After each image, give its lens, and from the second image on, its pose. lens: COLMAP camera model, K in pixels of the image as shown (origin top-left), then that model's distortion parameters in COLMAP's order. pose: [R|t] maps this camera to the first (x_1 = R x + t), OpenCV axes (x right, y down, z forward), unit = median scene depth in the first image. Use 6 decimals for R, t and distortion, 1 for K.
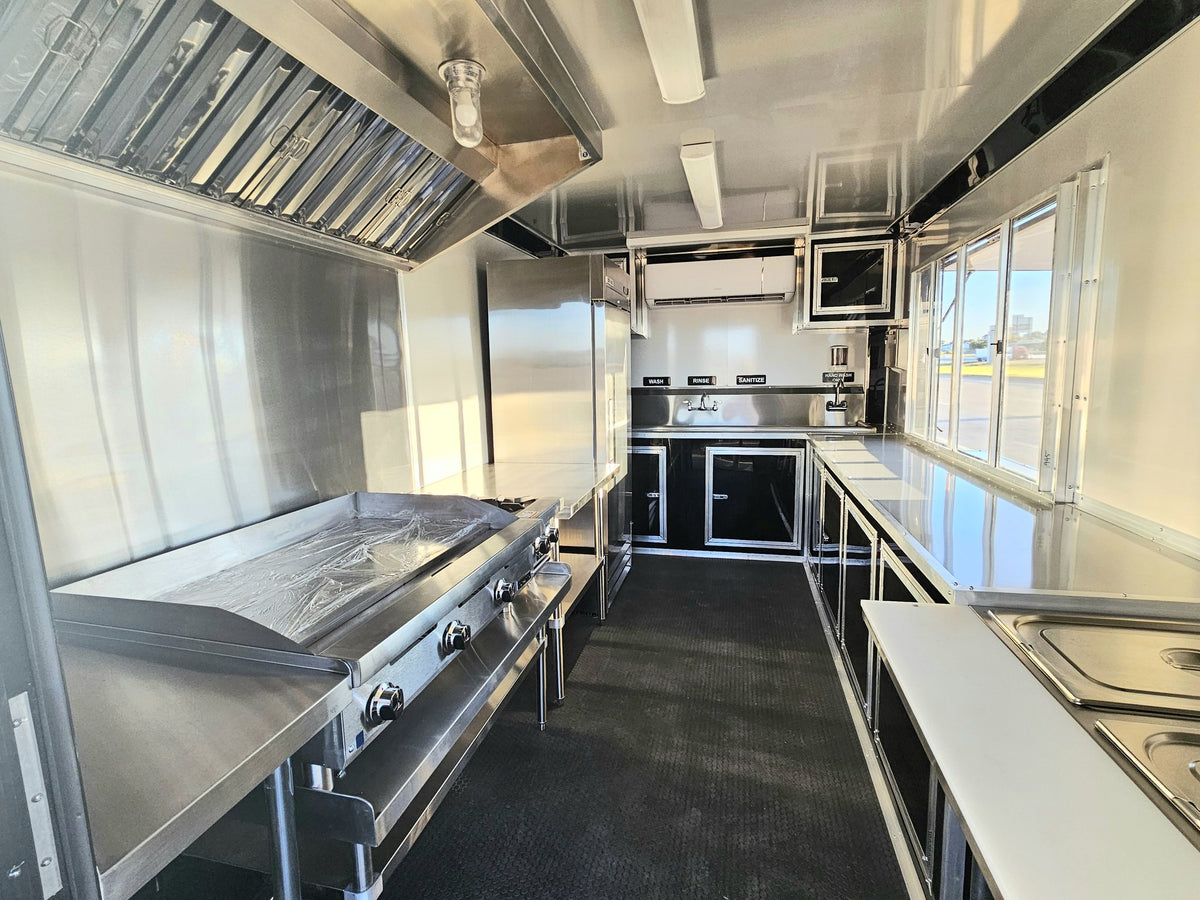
lens RADIAL K [[562.9, 0, 600.9], [0, 562.9, 446.0], [0, 0, 1]] dist [-0.000139, 0.000266]
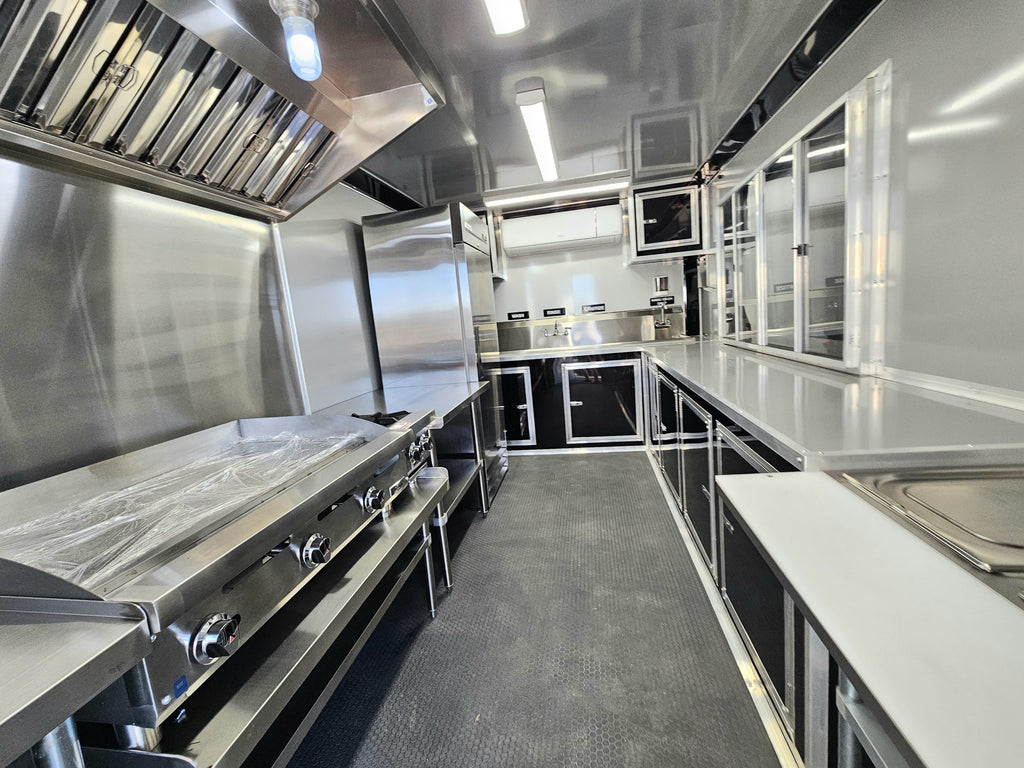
lens RADIAL K [[423.7, 0, 509.4], [0, 423.7, 382.6], [0, 0, 1]] dist [-0.000610, 0.000140]
pose [[0.995375, -0.080391, 0.052585, 0.028445], [0.079864, 0.996733, 0.012049, 0.028313], [-0.053382, -0.007794, 0.998544, 0.107413]]
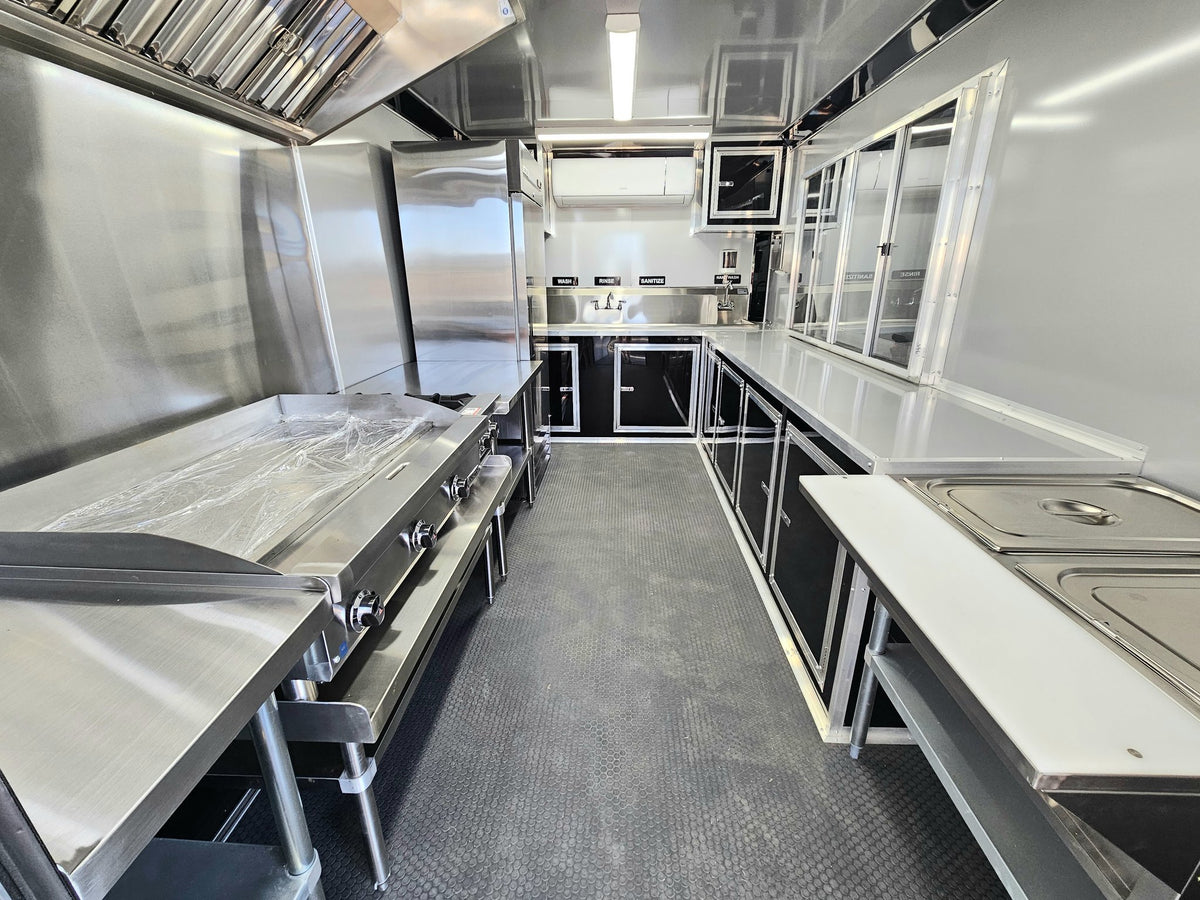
lens RADIAL K [[495.4, 0, 600.1], [0, 495.4, 444.9], [0, 0, 1]] dist [0.000340, 0.000412]
pose [[0.979891, -0.050990, 0.192907, -0.048050], [0.012184, 0.980284, 0.197219, 0.005128], [-0.199160, -0.190903, 0.961193, 0.054404]]
